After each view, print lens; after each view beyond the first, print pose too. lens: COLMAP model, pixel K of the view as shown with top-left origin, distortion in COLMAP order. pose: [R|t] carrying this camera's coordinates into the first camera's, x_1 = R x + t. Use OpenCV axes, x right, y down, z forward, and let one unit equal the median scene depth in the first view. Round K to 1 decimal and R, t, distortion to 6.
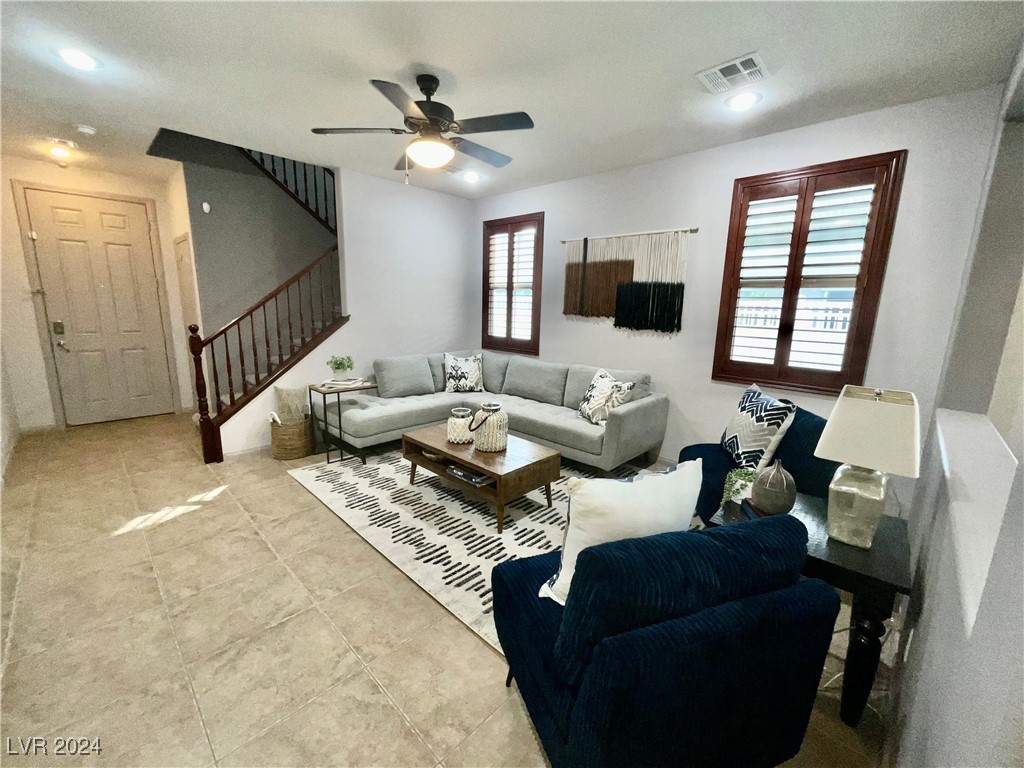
lens RADIAL K [[418.4, 0, 513.5], [0, 418.4, 385.2], [0, 0, 1]] dist [0.000471, -0.000214]
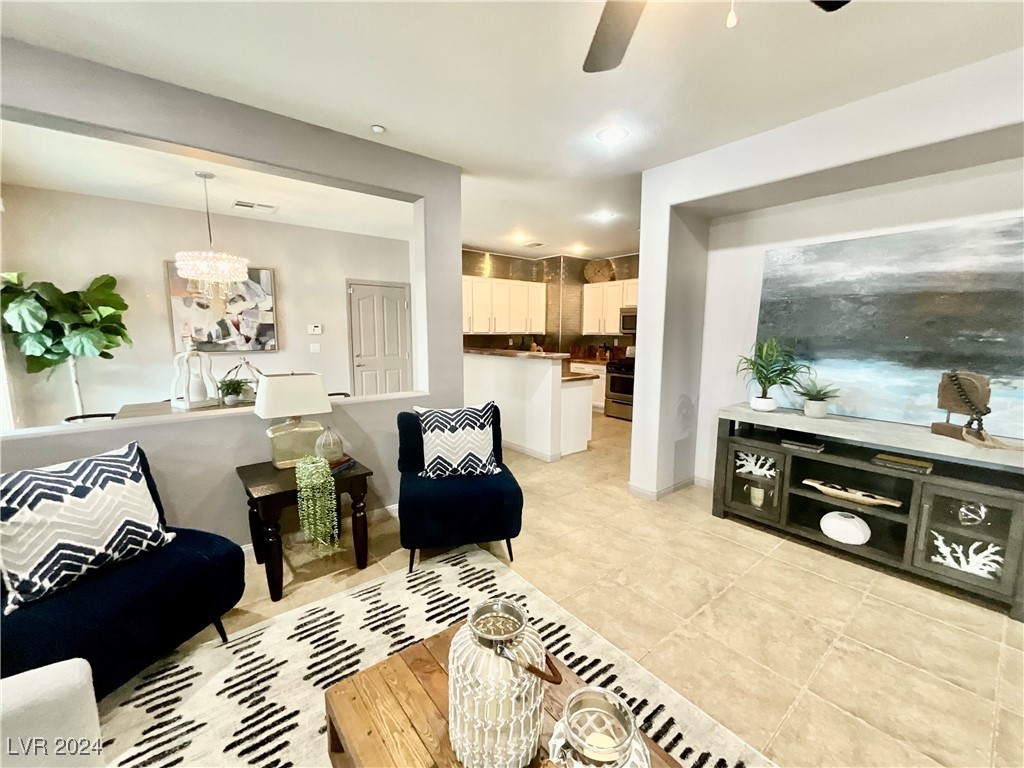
lens RADIAL K [[418.4, 0, 513.5], [0, 418.4, 385.2], [0, 0, 1]] dist [0.000471, -0.000214]
pose [[-0.992071, -0.046506, 0.116758, -0.138379], [-0.006699, 0.947266, 0.320379, -0.345887], [-0.125501, 0.317057, -0.940066, 1.787855]]
